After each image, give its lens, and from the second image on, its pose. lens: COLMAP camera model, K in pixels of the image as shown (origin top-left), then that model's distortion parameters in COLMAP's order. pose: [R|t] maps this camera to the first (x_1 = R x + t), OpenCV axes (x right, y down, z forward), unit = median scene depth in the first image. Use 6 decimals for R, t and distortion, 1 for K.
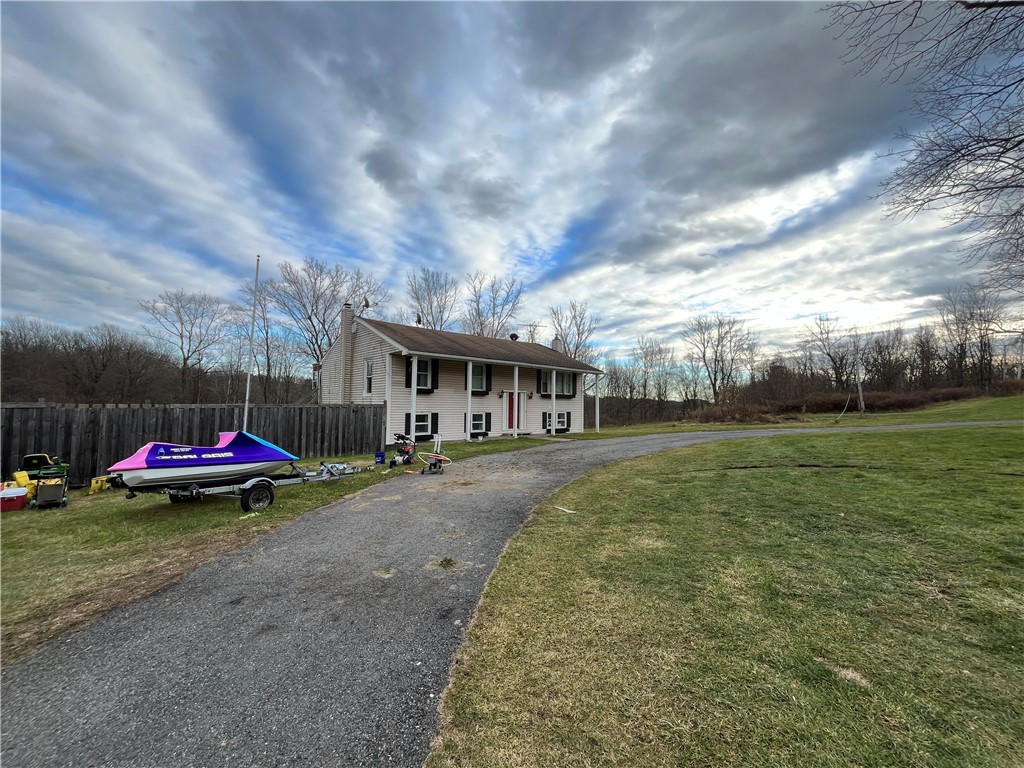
lens RADIAL K [[413.5, 0, 509.7], [0, 413.5, 380.5], [0, 0, 1]] dist [-0.003960, -0.000648]
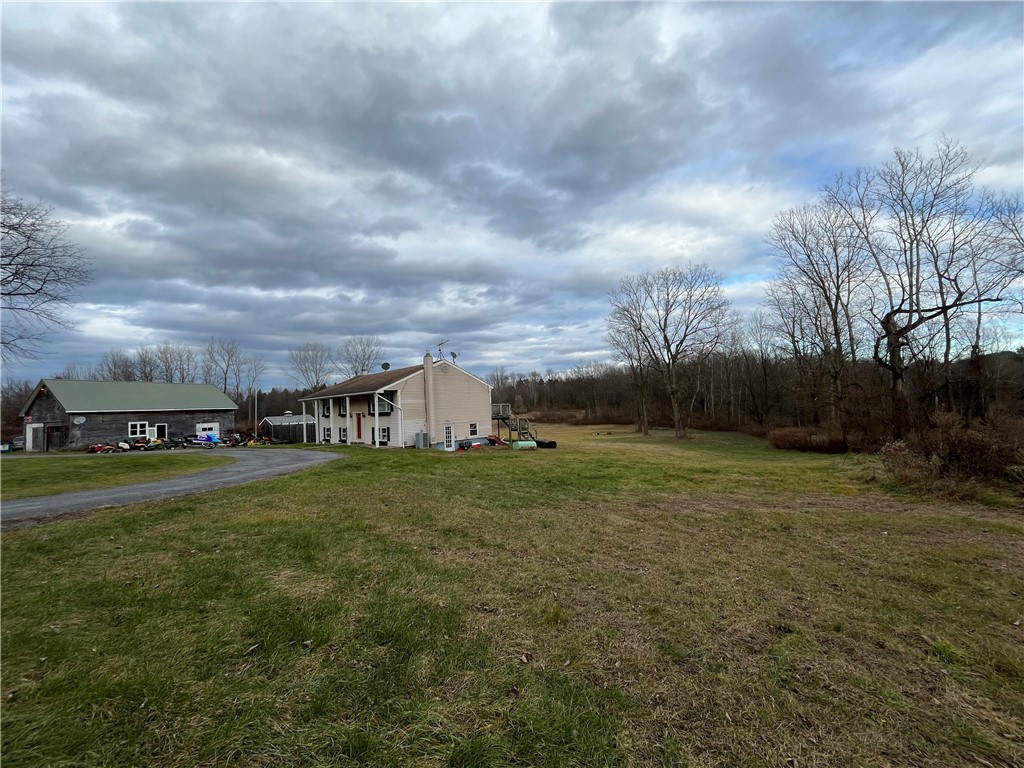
lens RADIAL K [[413.5, 0, 513.5], [0, 413.5, 383.9], [0, 0, 1]] dist [-0.003960, -0.000648]
pose [[0.069987, -0.071592, -0.994976, 2.018540], [0.102890, 0.992620, -0.064185, 0.101545], [0.992228, -0.097881, 0.076837, 1.959255]]
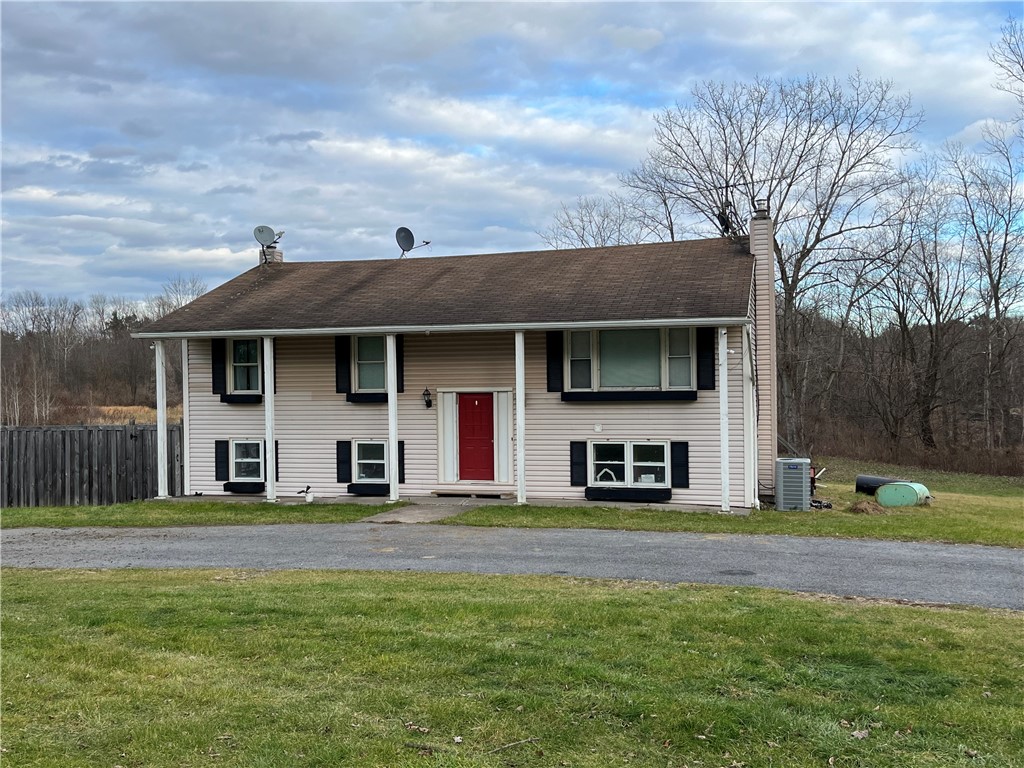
lens RADIAL K [[1068.8, 0, 485.0], [0, 1068.8, 372.3], [0, 0, 1]] dist [0.002880, 0.000000]
pose [[0.510020, -0.033680, -0.859503, 1.270897], [0.064715, 0.997904, -0.000702, 0.013718], [0.857725, -0.055265, 0.511130, 0.643503]]
